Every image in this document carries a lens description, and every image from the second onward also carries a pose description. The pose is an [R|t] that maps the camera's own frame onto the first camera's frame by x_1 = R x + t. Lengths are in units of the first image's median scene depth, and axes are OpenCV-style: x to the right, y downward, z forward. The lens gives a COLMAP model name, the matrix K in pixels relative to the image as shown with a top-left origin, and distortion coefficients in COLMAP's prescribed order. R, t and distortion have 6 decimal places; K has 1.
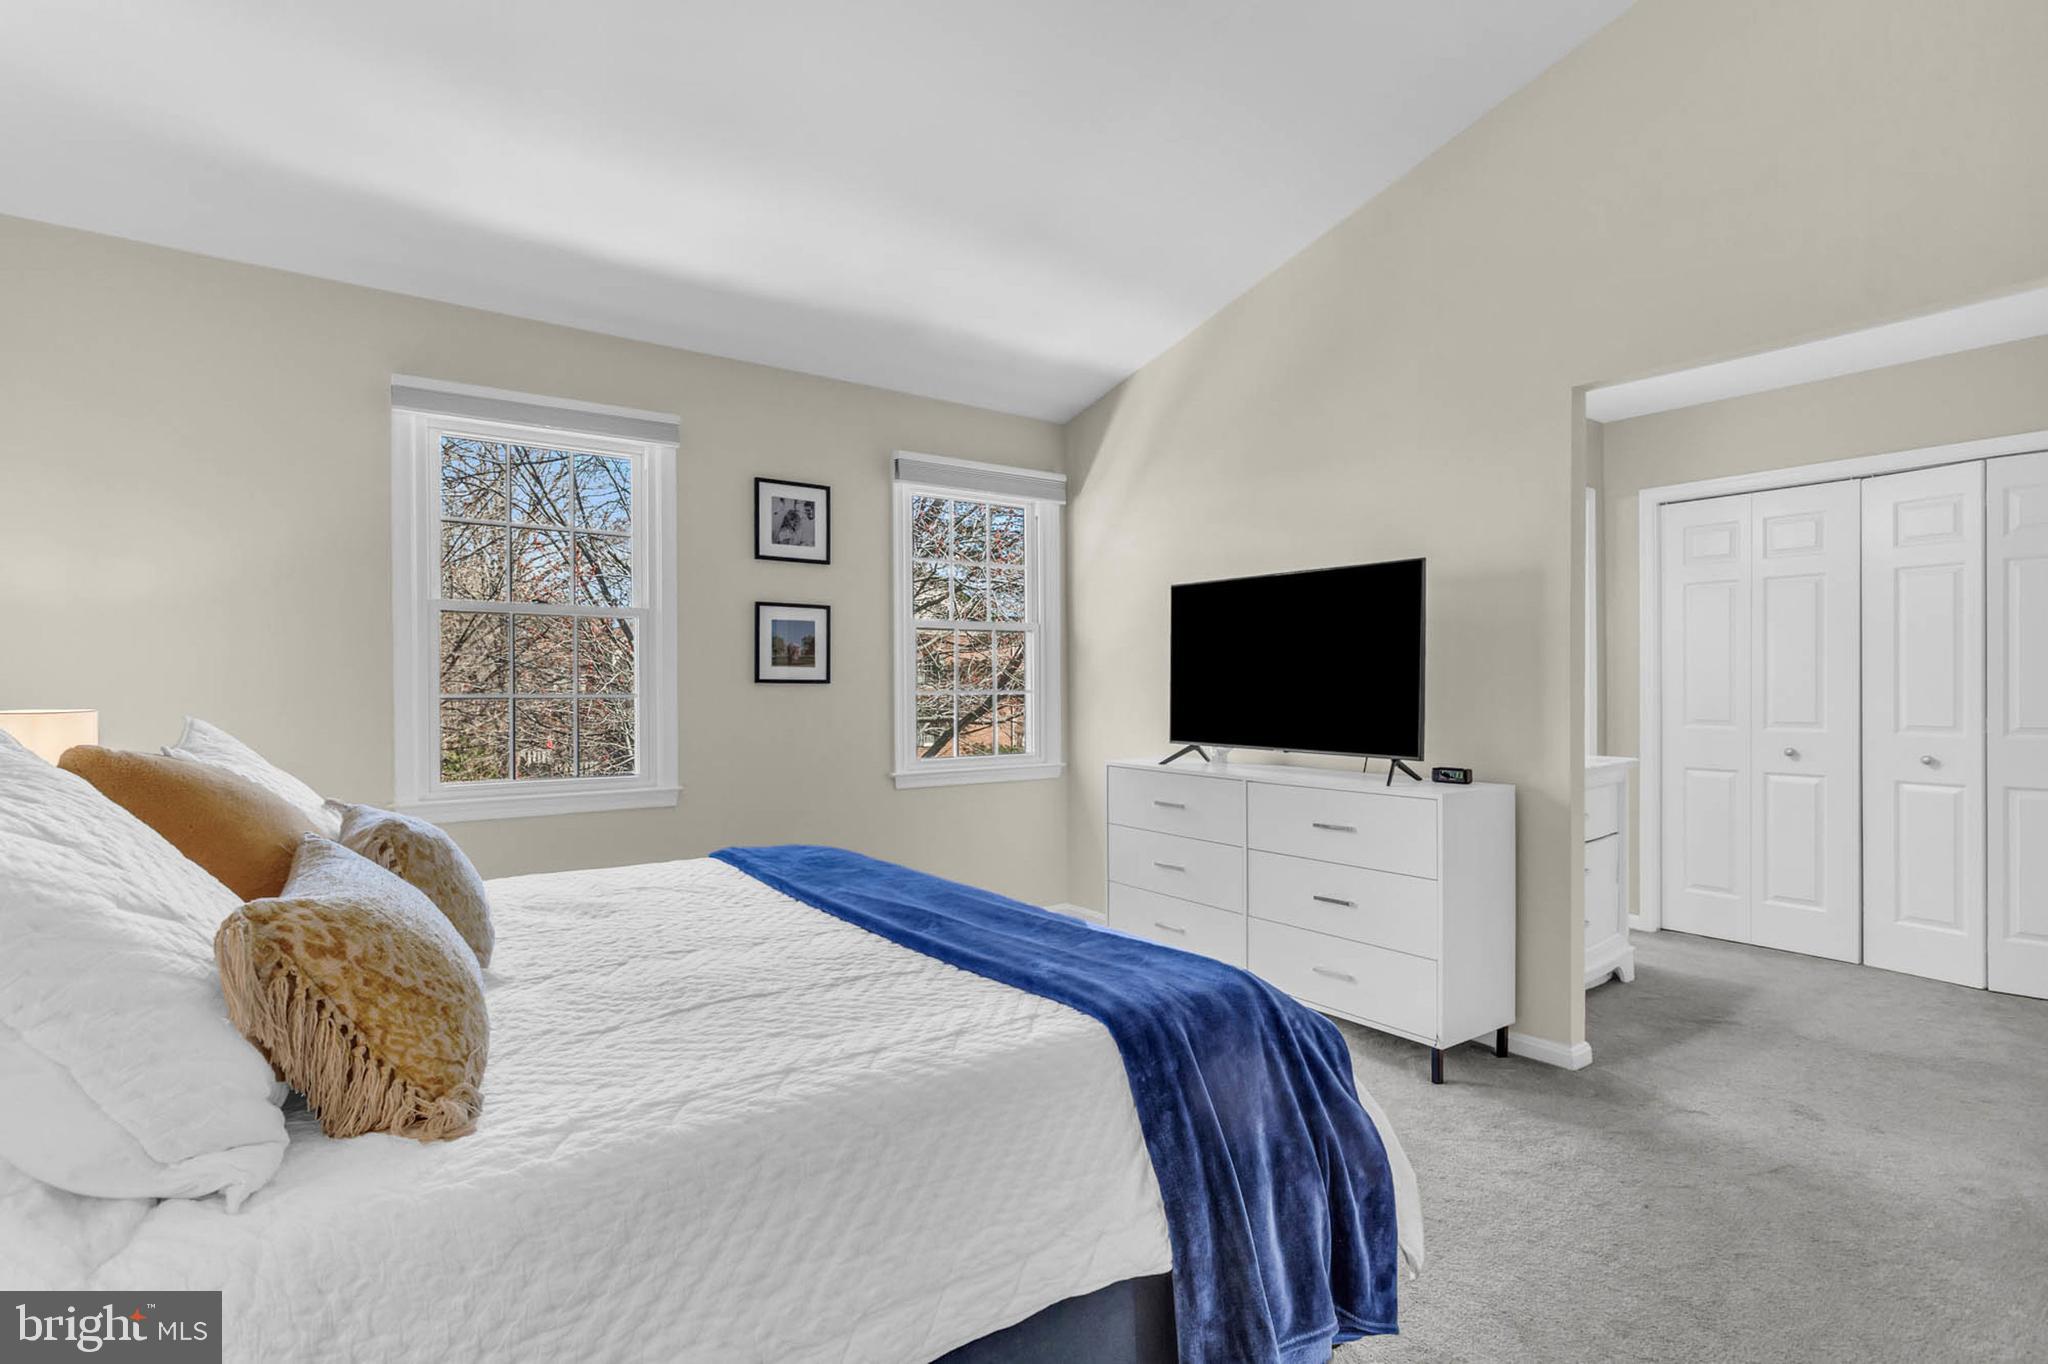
lens RADIAL K [[1005.1, 0, 1020.1], [0, 1005.1, 698.8], [0, 0, 1]] dist [-0.003024, 0.000635]
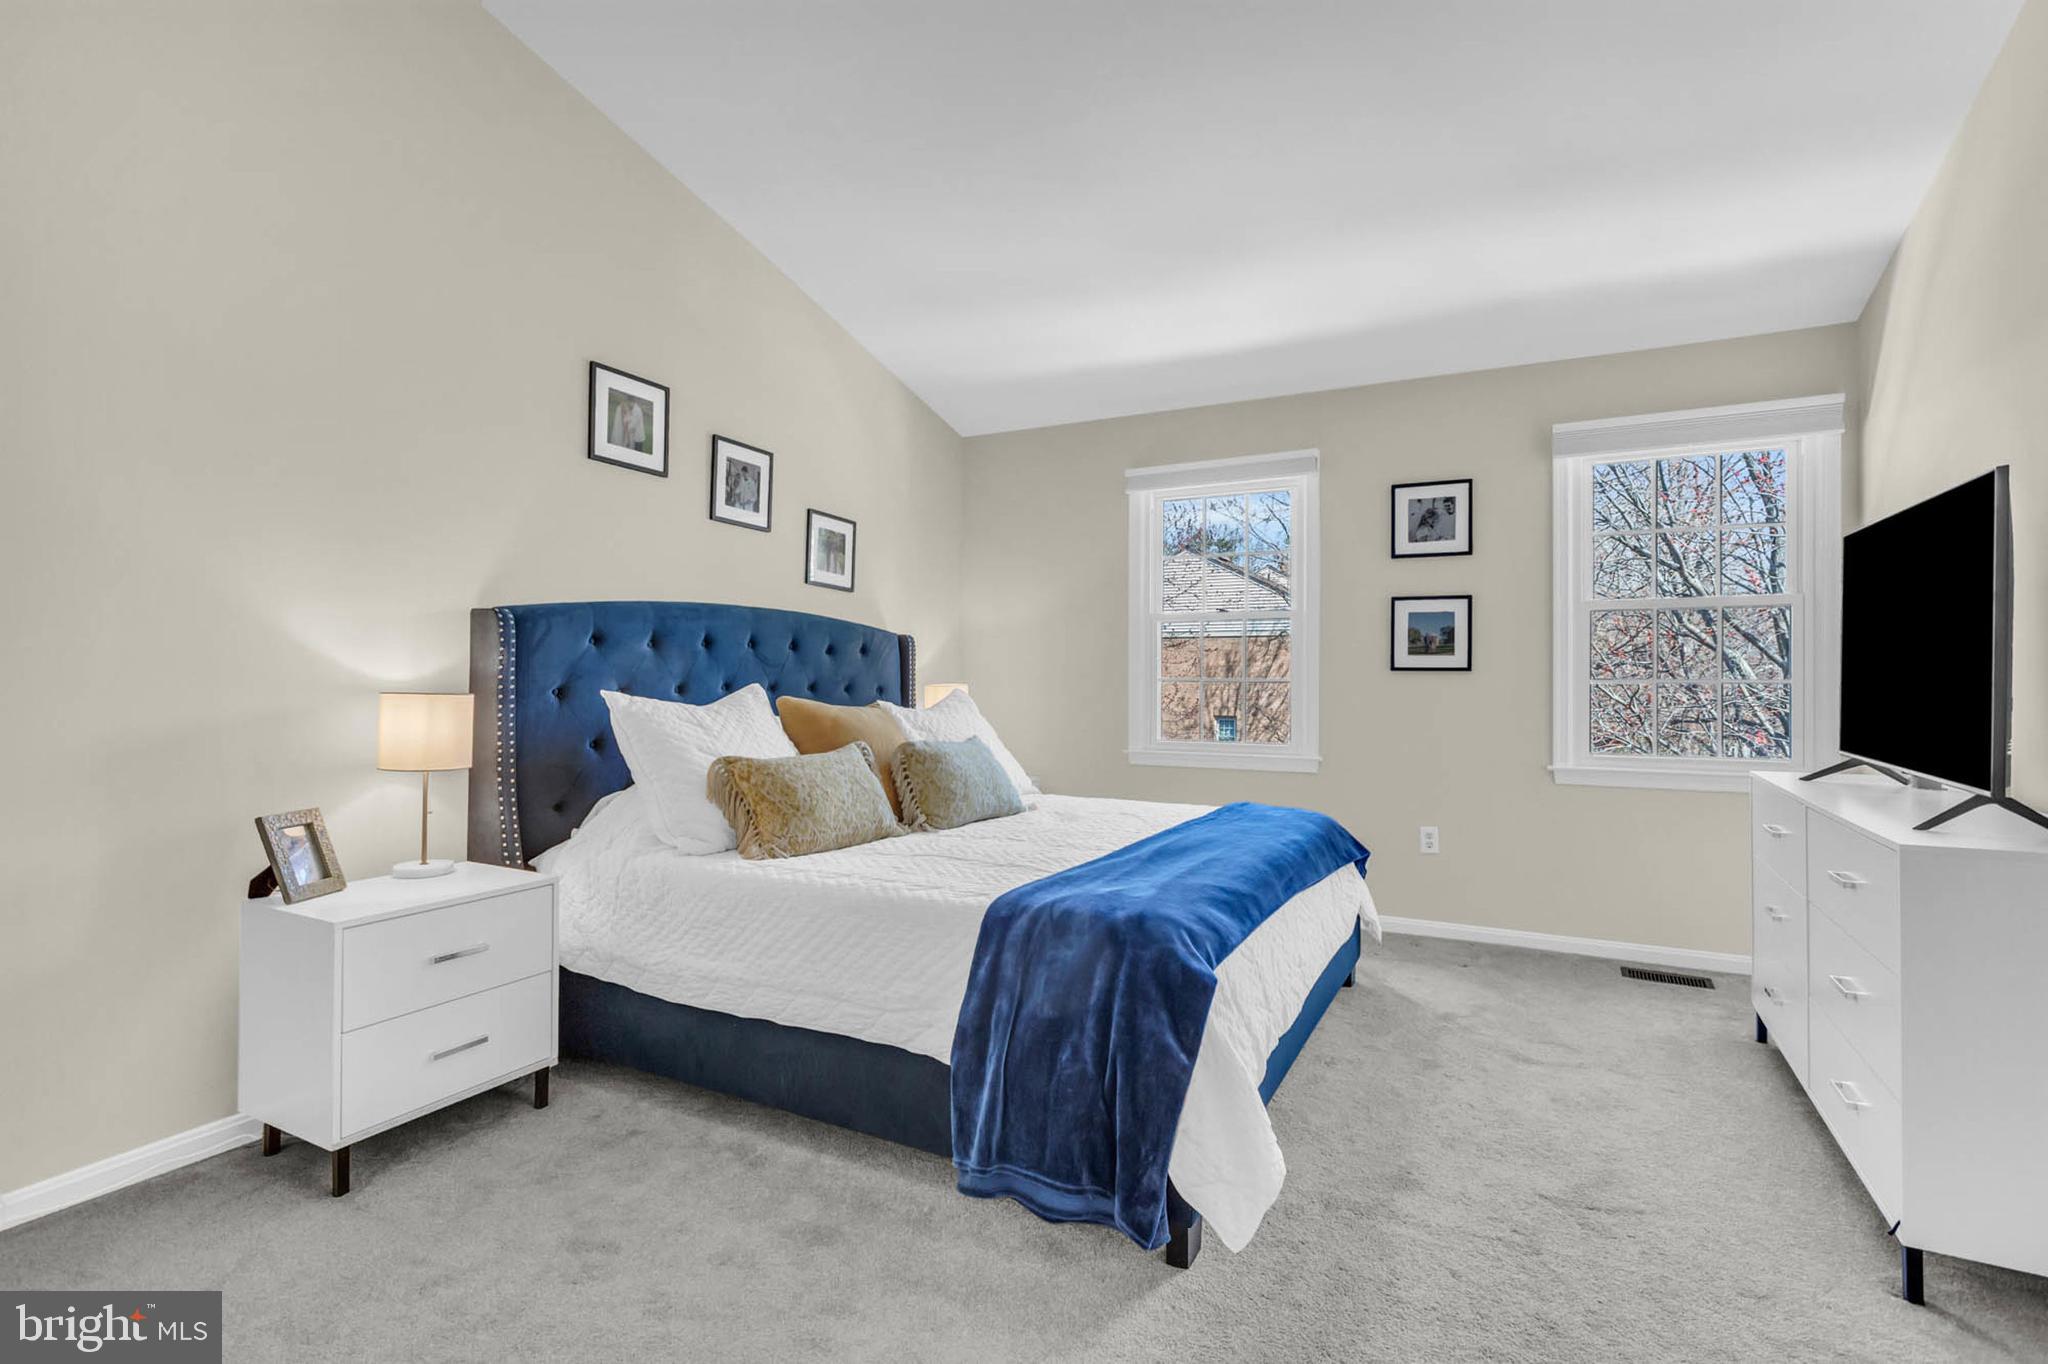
lens RADIAL K [[1005.1, 0, 1032.0], [0, 1005.1, 668.8], [0, 0, 1]] dist [-0.003024, 0.000635]
pose [[0.438703, -0.001649, -0.898631, 0.556658], [-0.013451, 0.999874, -0.008401, -0.003421], [0.898532, 0.015773, 0.438625, 0.159981]]
